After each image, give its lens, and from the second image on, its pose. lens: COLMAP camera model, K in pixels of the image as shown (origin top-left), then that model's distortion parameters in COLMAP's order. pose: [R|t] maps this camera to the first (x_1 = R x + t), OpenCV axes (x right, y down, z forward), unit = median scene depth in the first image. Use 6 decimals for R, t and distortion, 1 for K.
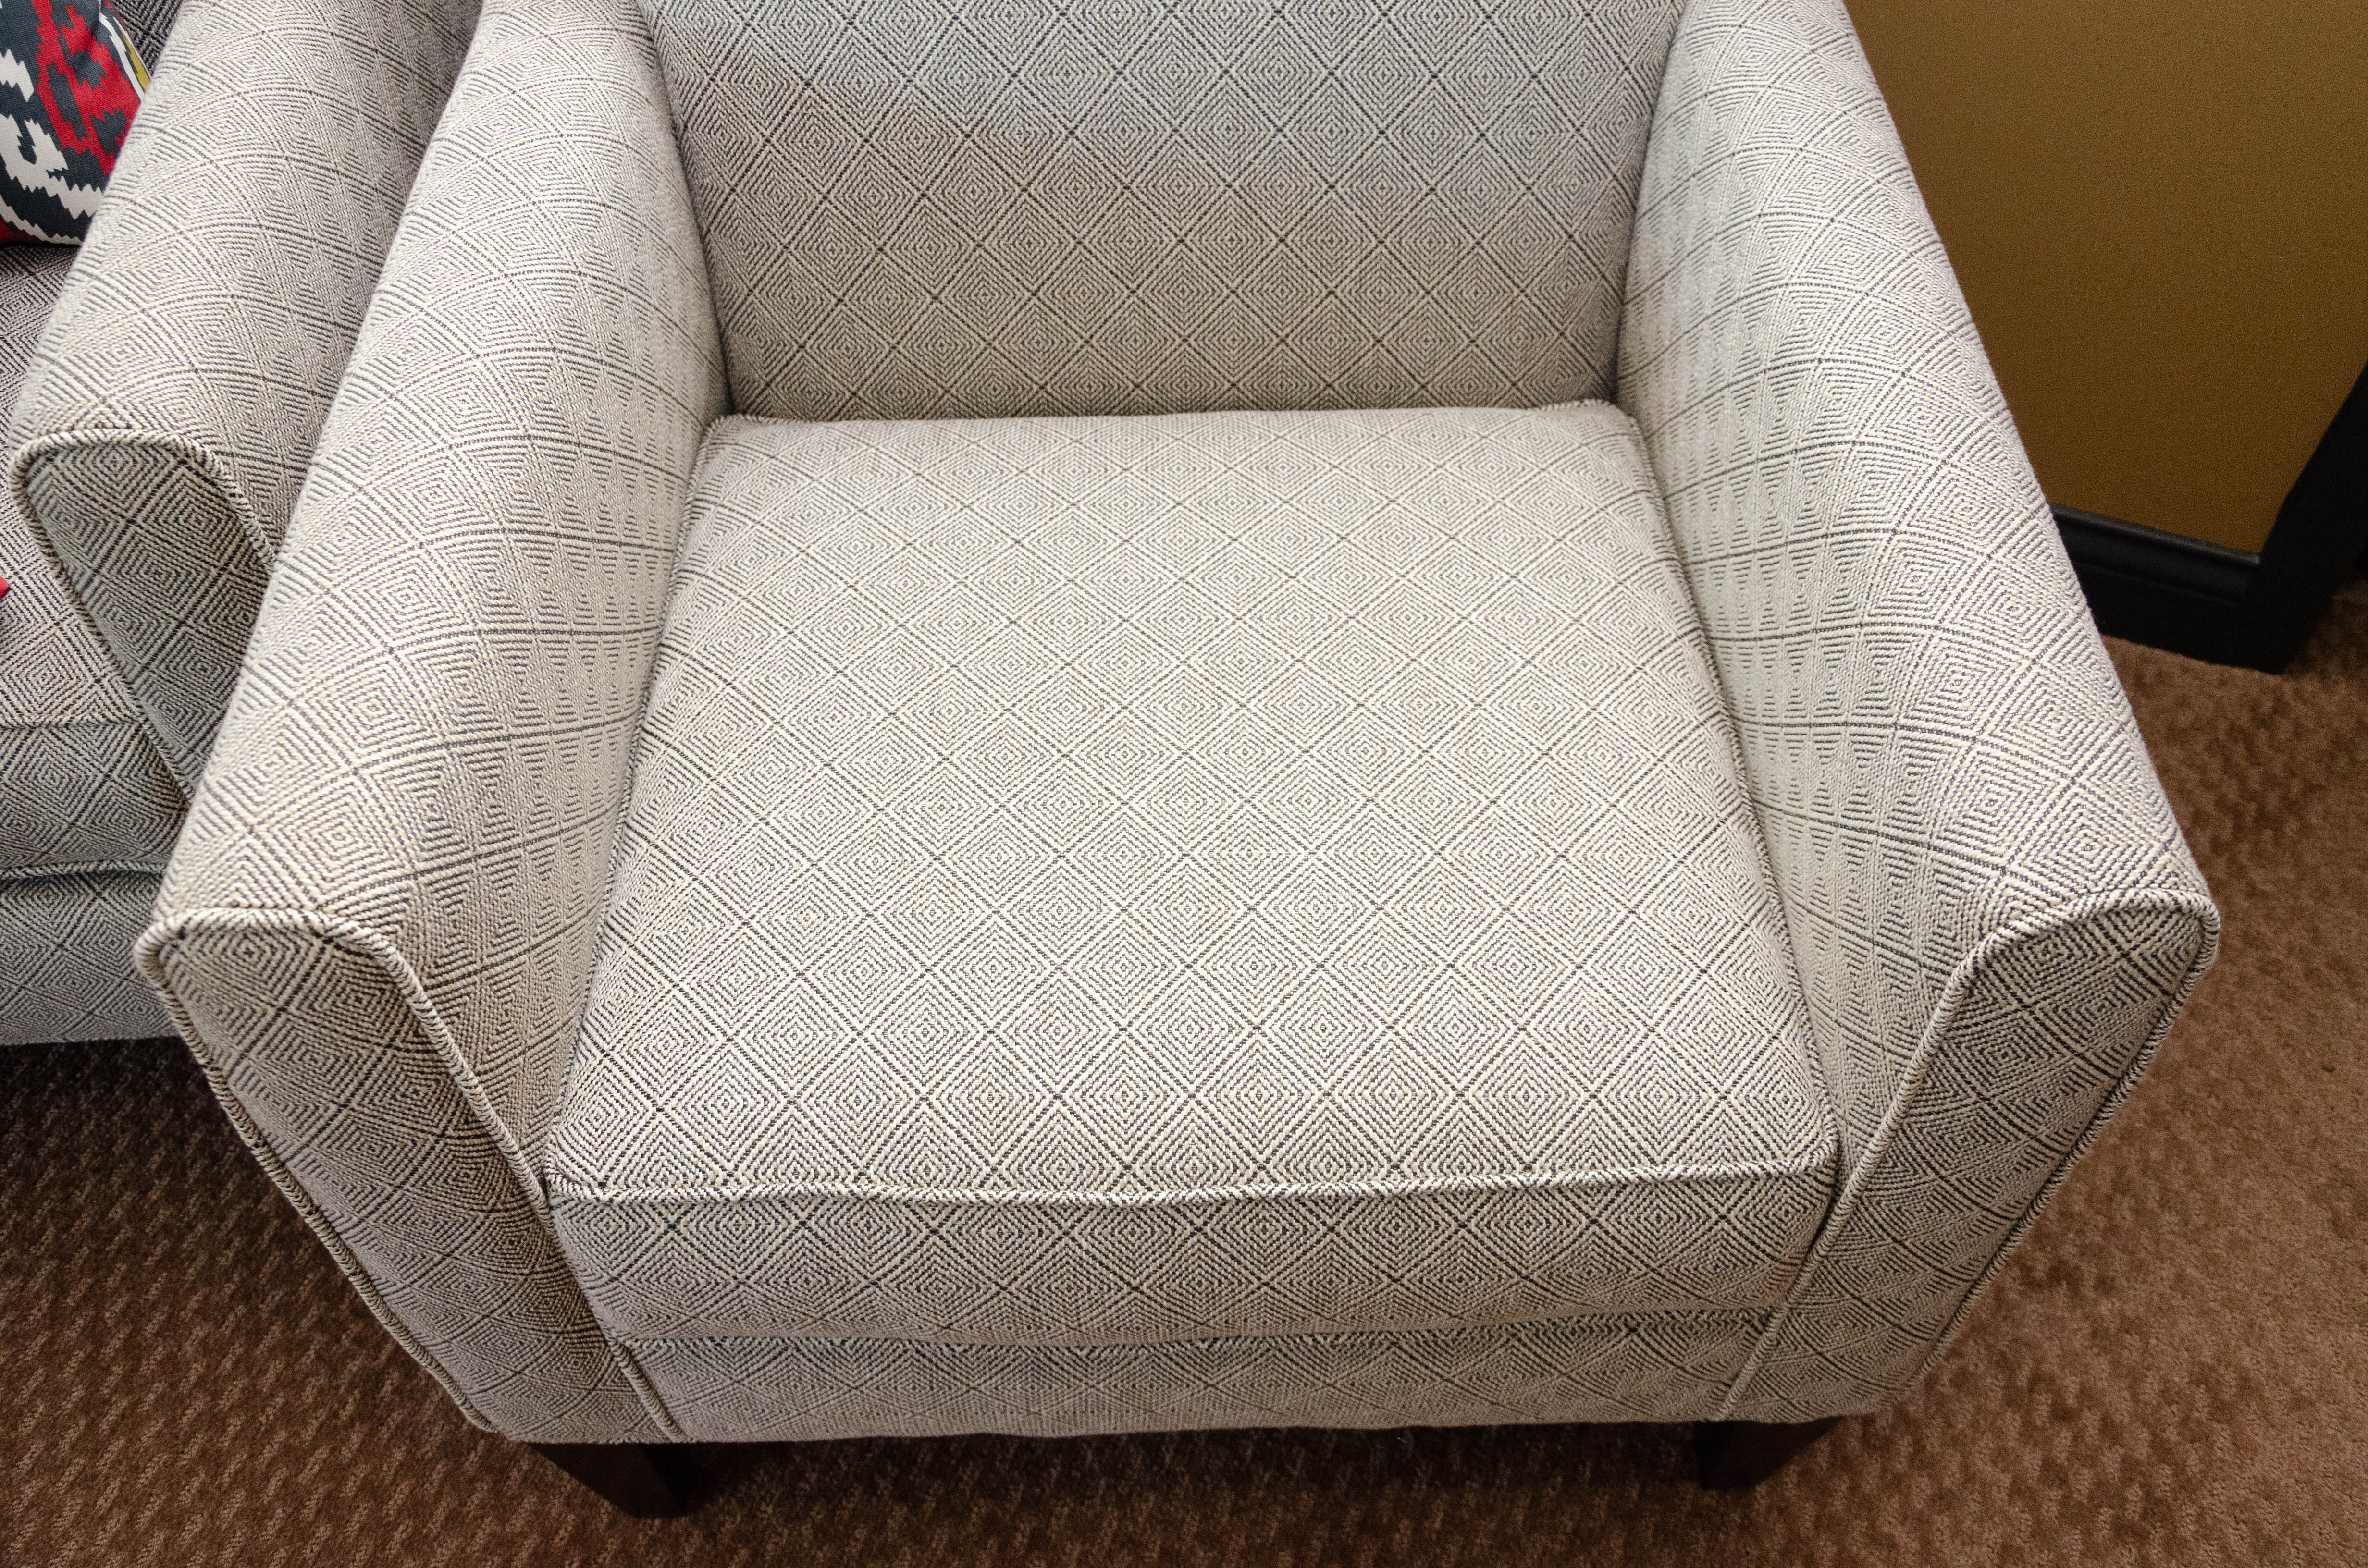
lens RADIAL K [[2231.1, 0, 1174.8], [0, 2231.1, 878.4], [0, 0, 1]] dist [-0.080546, 0.145299]
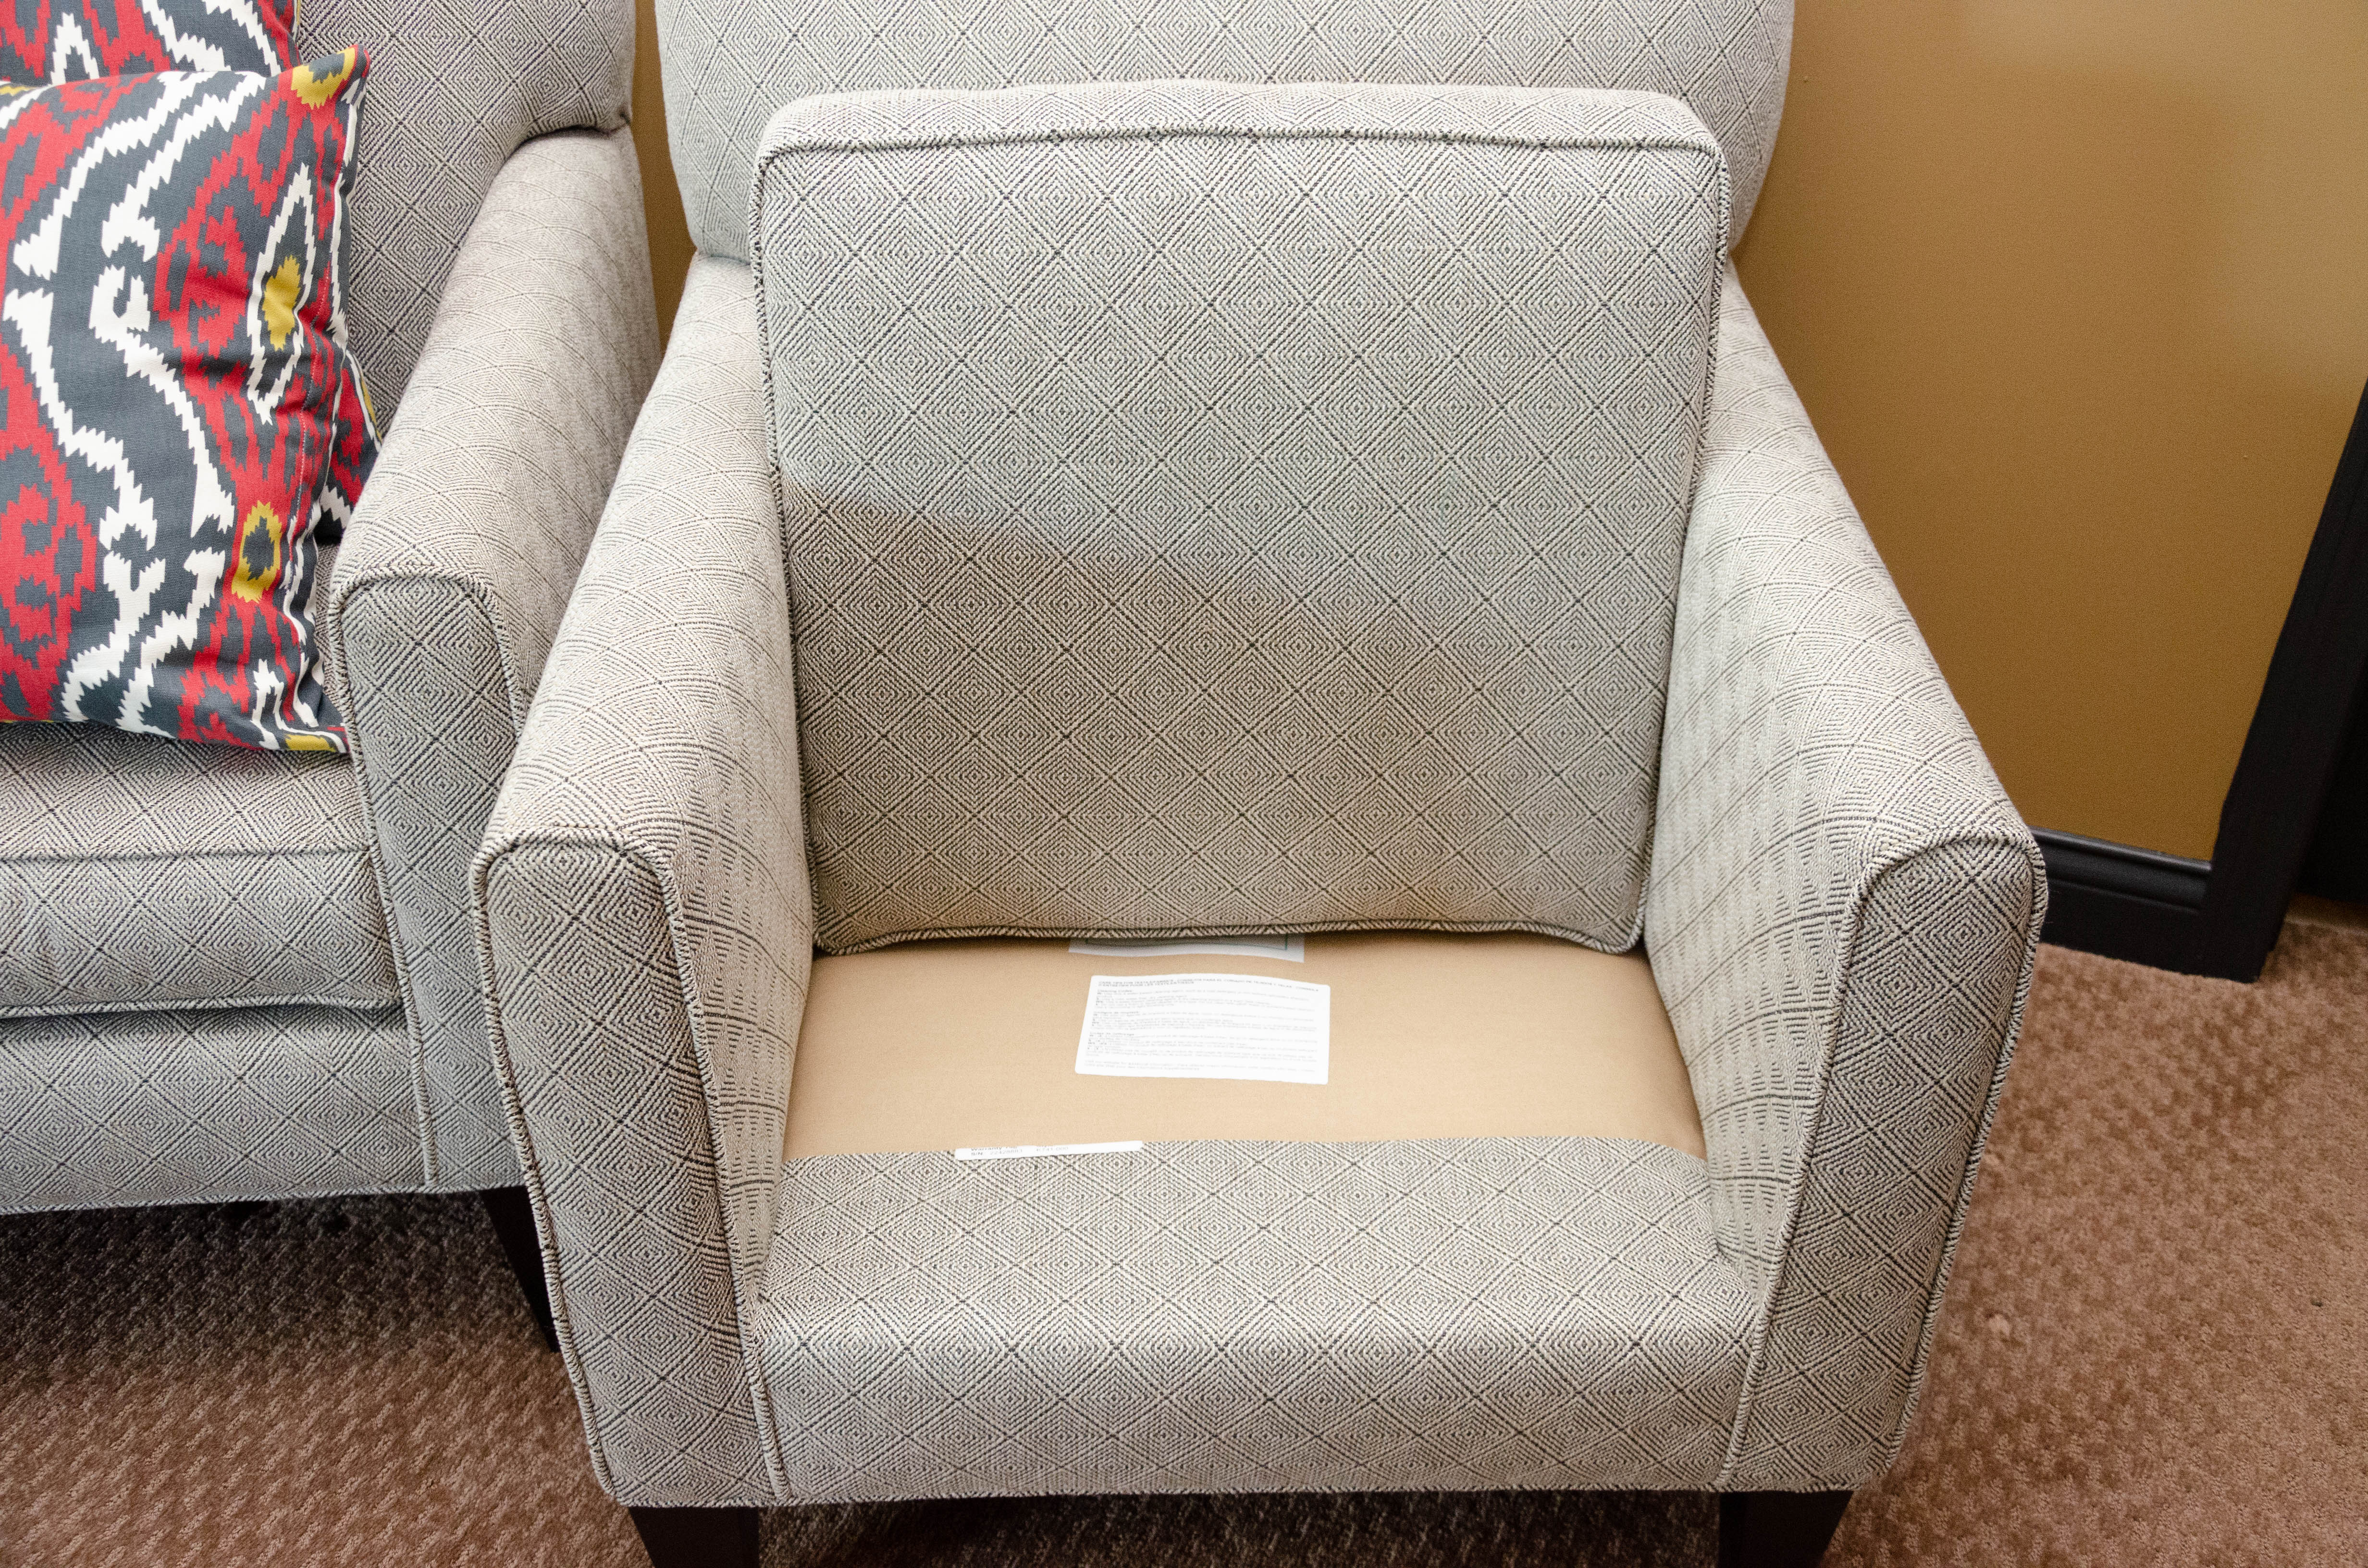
lens RADIAL K [[2539.2, 0, 1184.0], [0, 2539.2, 784.0], [0, 0, 1]] dist [0.013151, 0.166899]
pose [[0.999928, 0.007104, 0.009672, -0.030224], [-0.003946, 0.955799, -0.293996, 0.220756], [-0.011333, 0.293936, 0.955758, -0.243417]]
